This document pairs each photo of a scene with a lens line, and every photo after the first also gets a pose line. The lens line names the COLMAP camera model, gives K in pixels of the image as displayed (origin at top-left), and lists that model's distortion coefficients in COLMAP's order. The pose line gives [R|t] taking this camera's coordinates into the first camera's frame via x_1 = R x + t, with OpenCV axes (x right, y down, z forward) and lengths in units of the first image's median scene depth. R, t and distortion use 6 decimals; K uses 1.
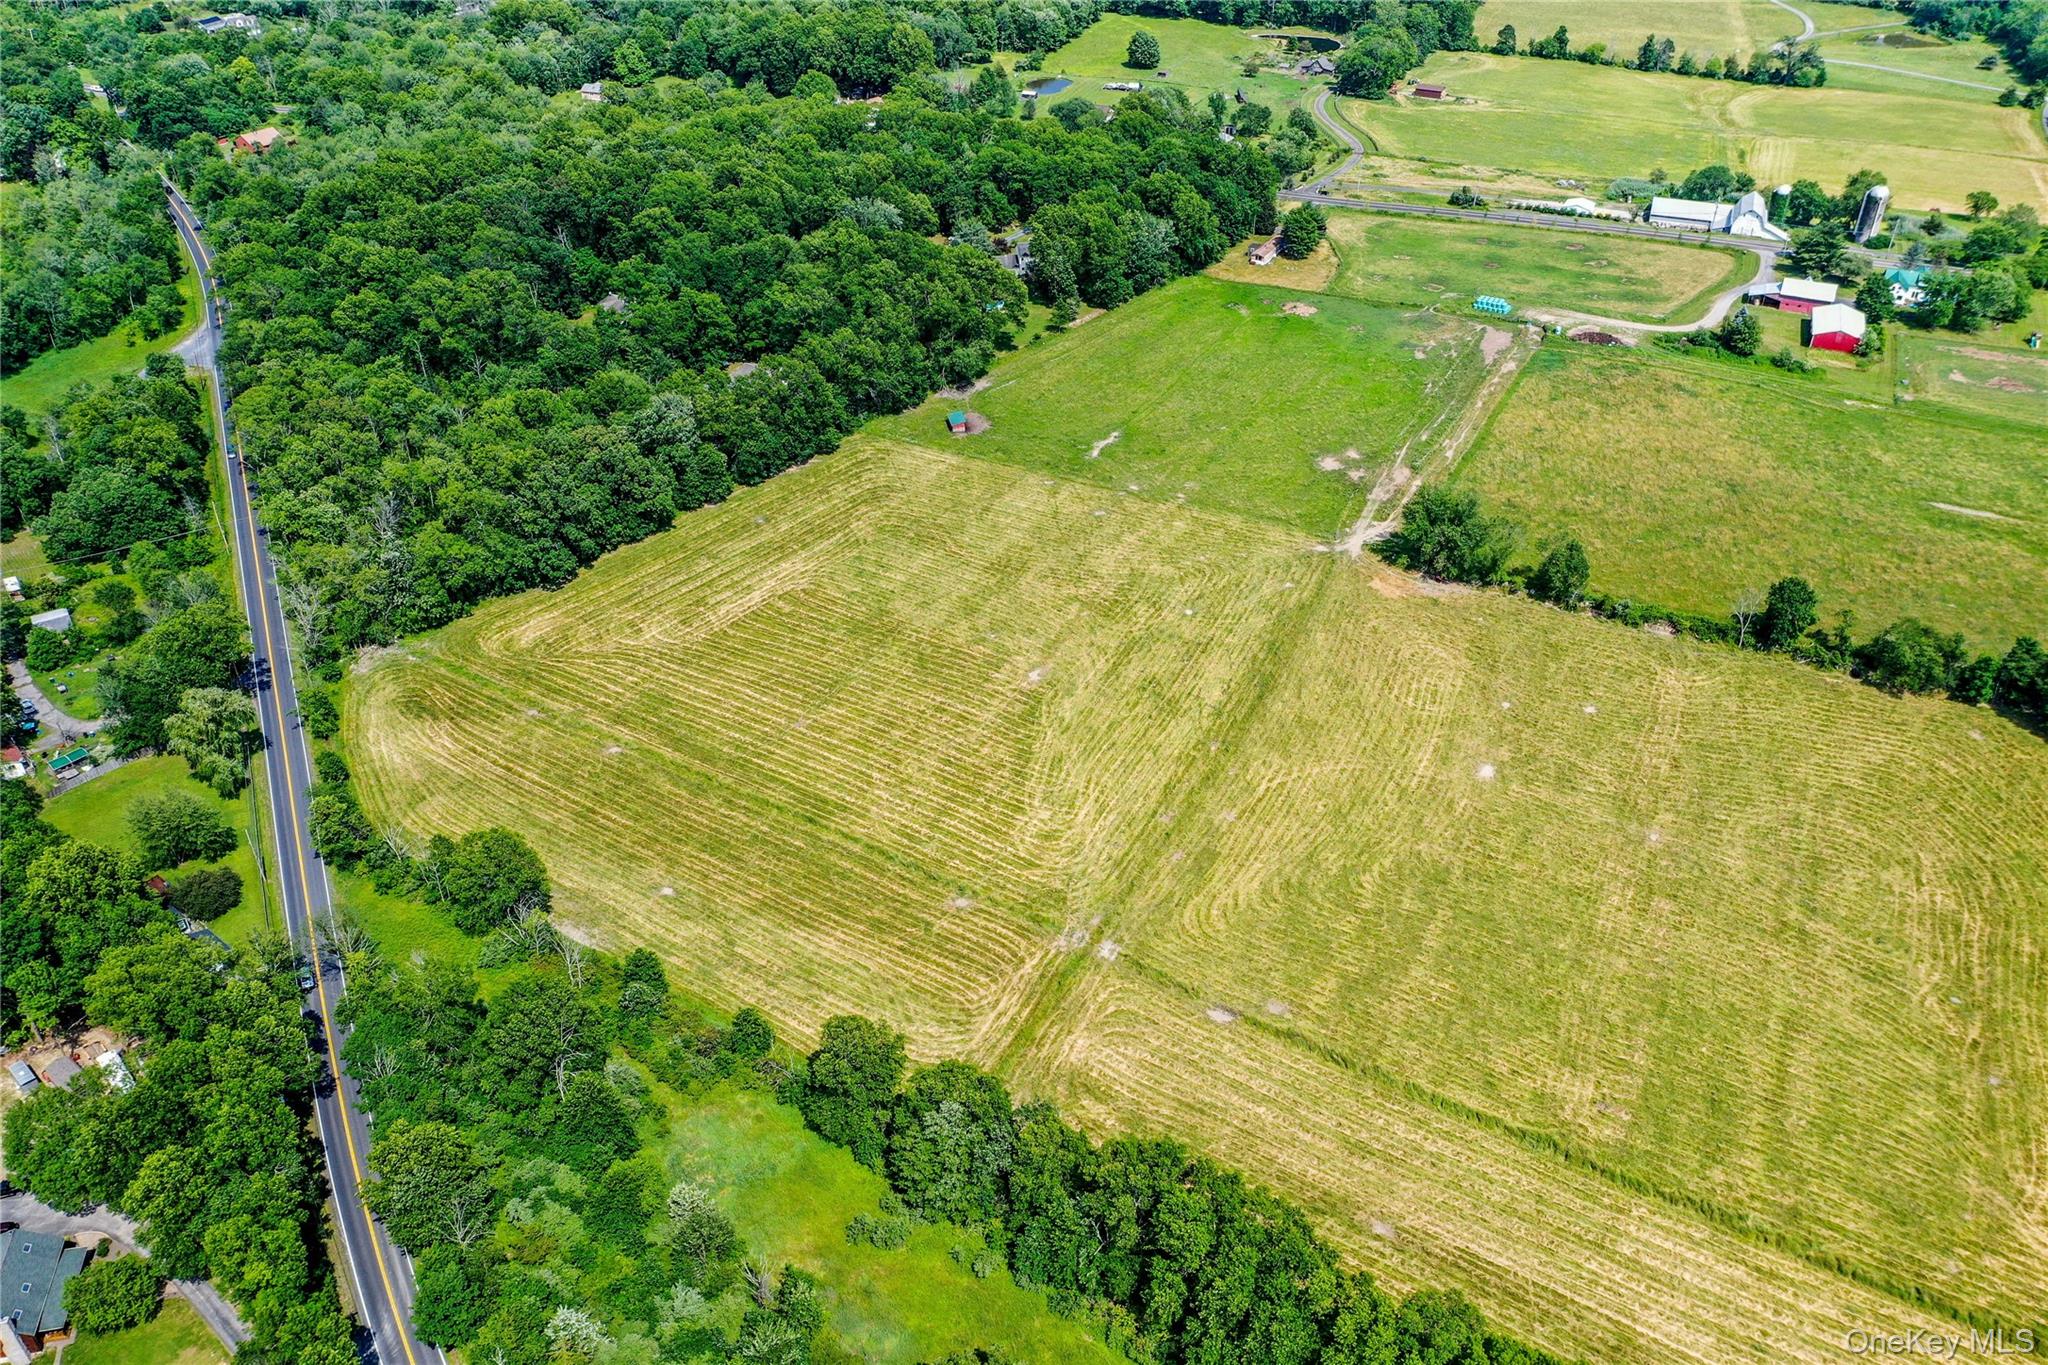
lens RADIAL K [[1610.9, 0, 1024.0], [0, 1610.9, 682.5], [0, 0, 1]] dist [0.002011, 0.008899]
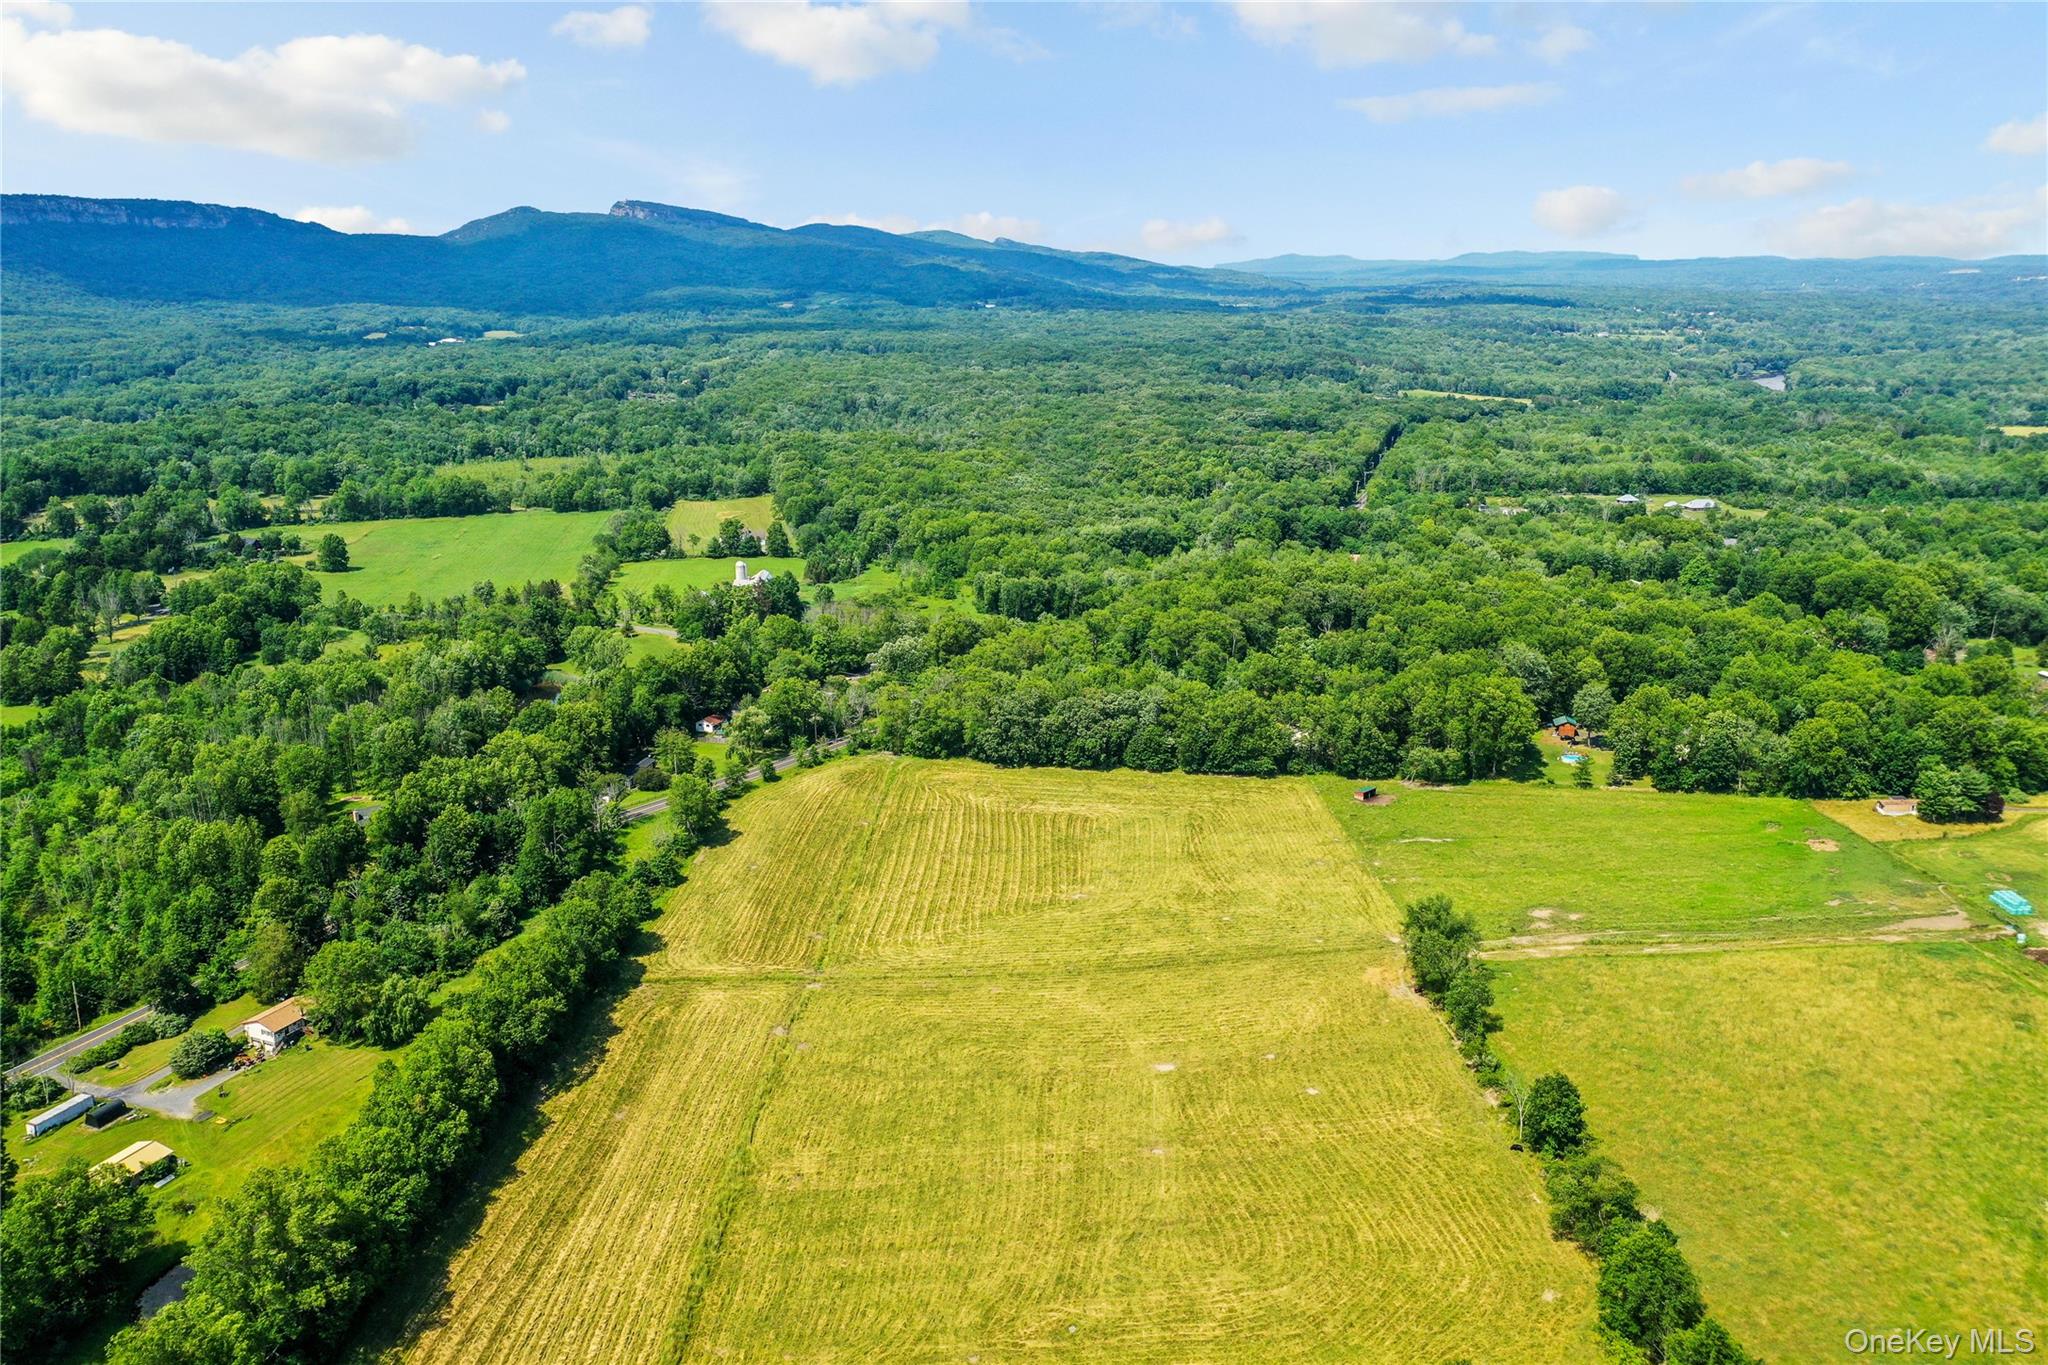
lens RADIAL K [[1610.9, 0, 1024.0], [0, 1610.9, 682.5], [0, 0, 1]] dist [0.002011, 0.008899]
pose [[0.490169, 0.218881, -0.843698, 0.898813], [-0.492797, 0.867995, -0.061120, -0.045761], [0.718947, 0.445731, 0.533328, 0.203677]]
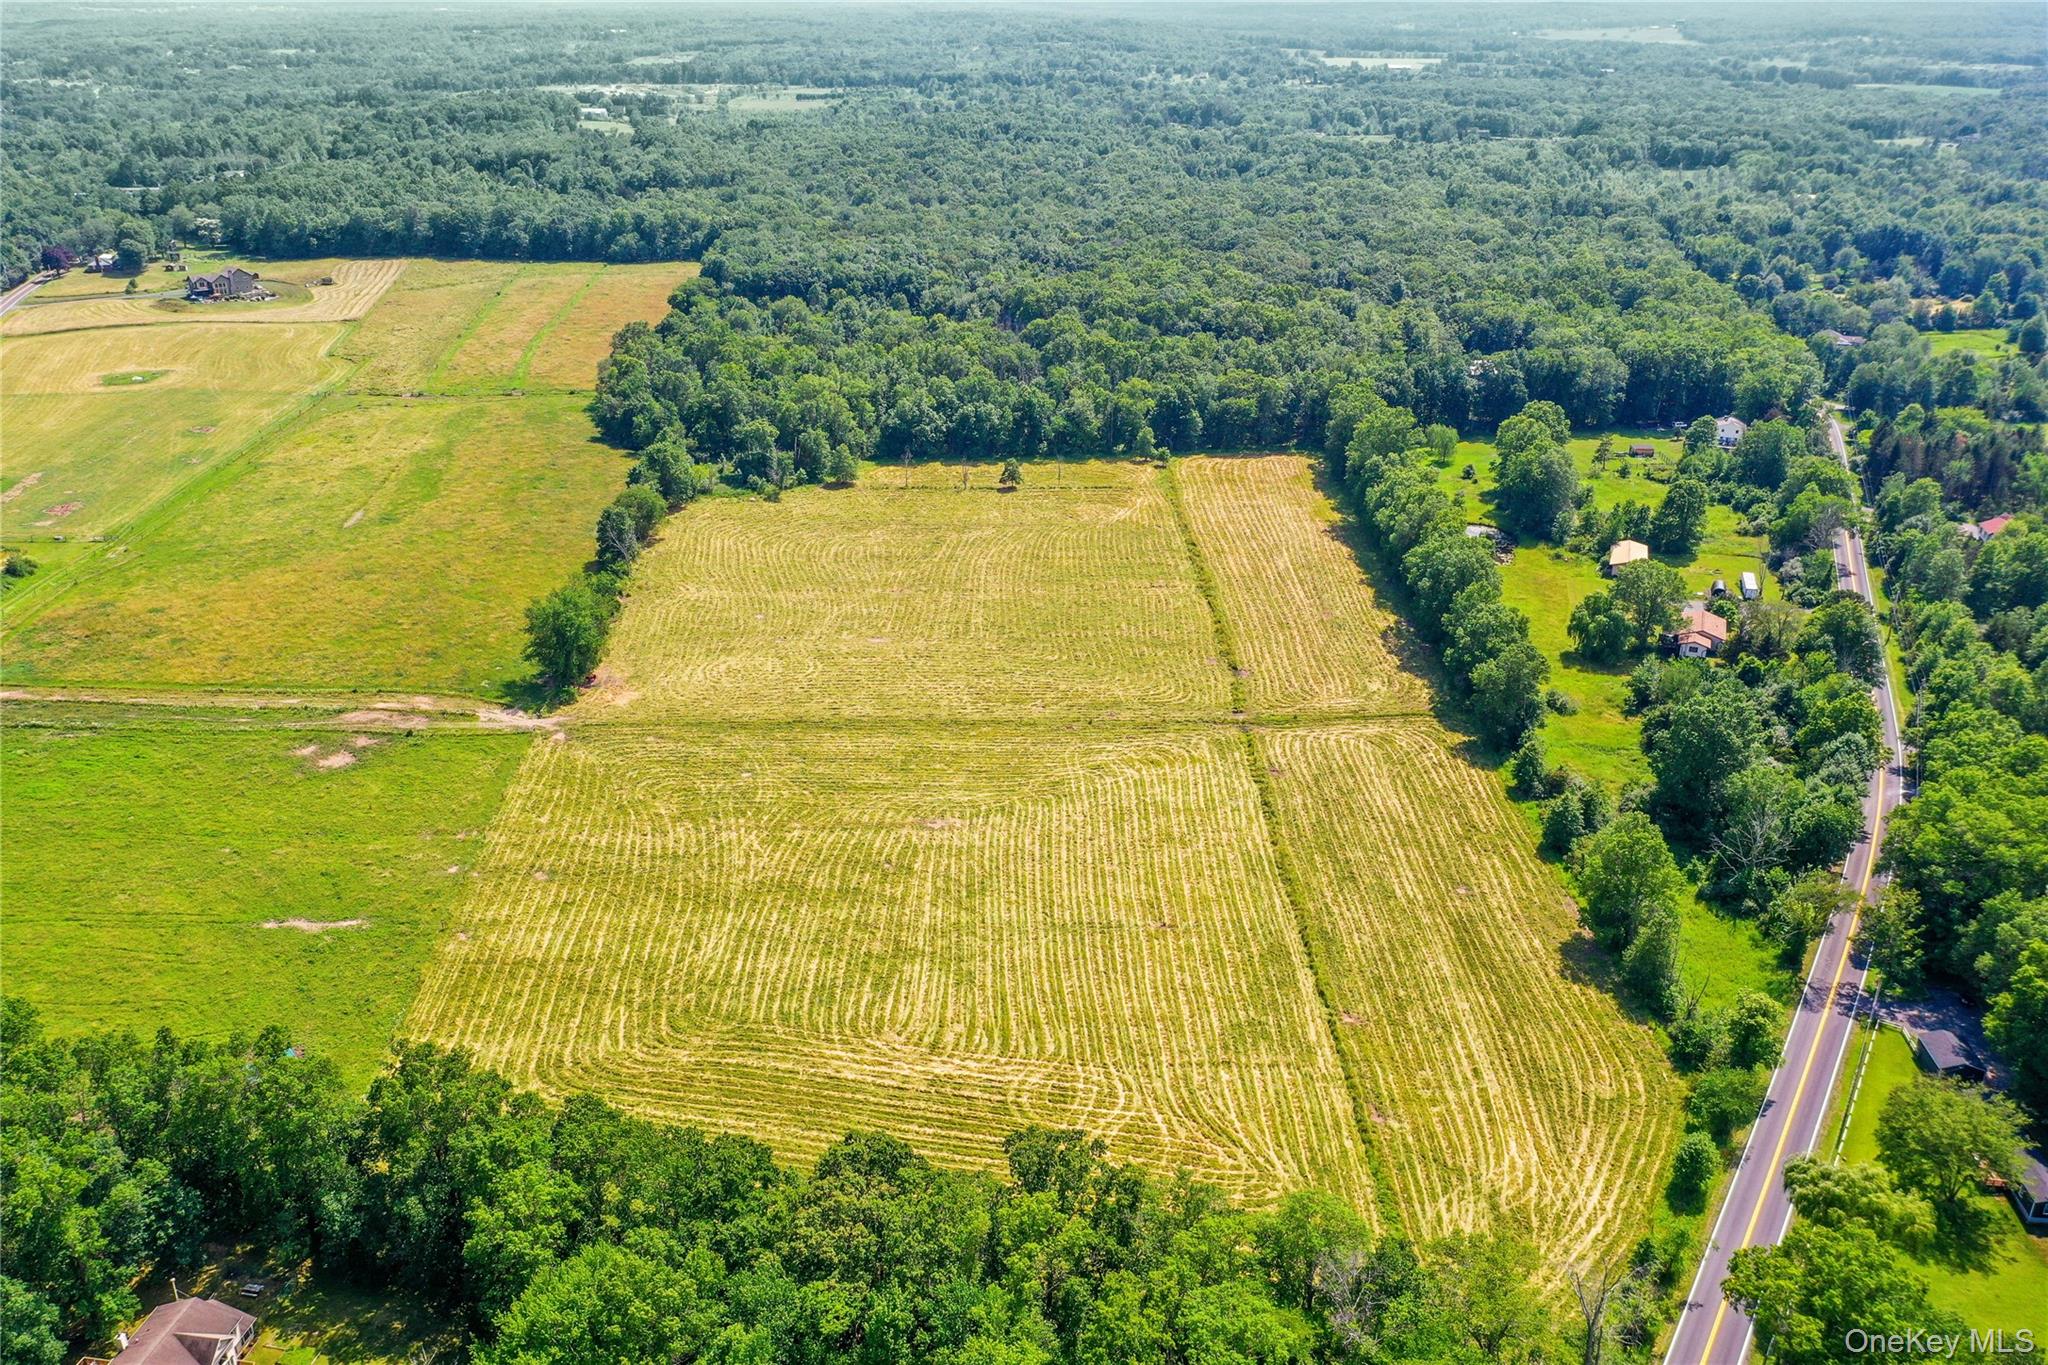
lens RADIAL K [[1610.9, 0, 1024.0], [0, 1610.9, 682.5], [0, 0, 1]] dist [0.002011, 0.008899]
pose [[-0.526832, -0.338455, 0.779677, -0.596613], [0.482237, 0.636348, 0.602087, -0.493311], [-0.699925, 0.693188, -0.172032, 0.950865]]
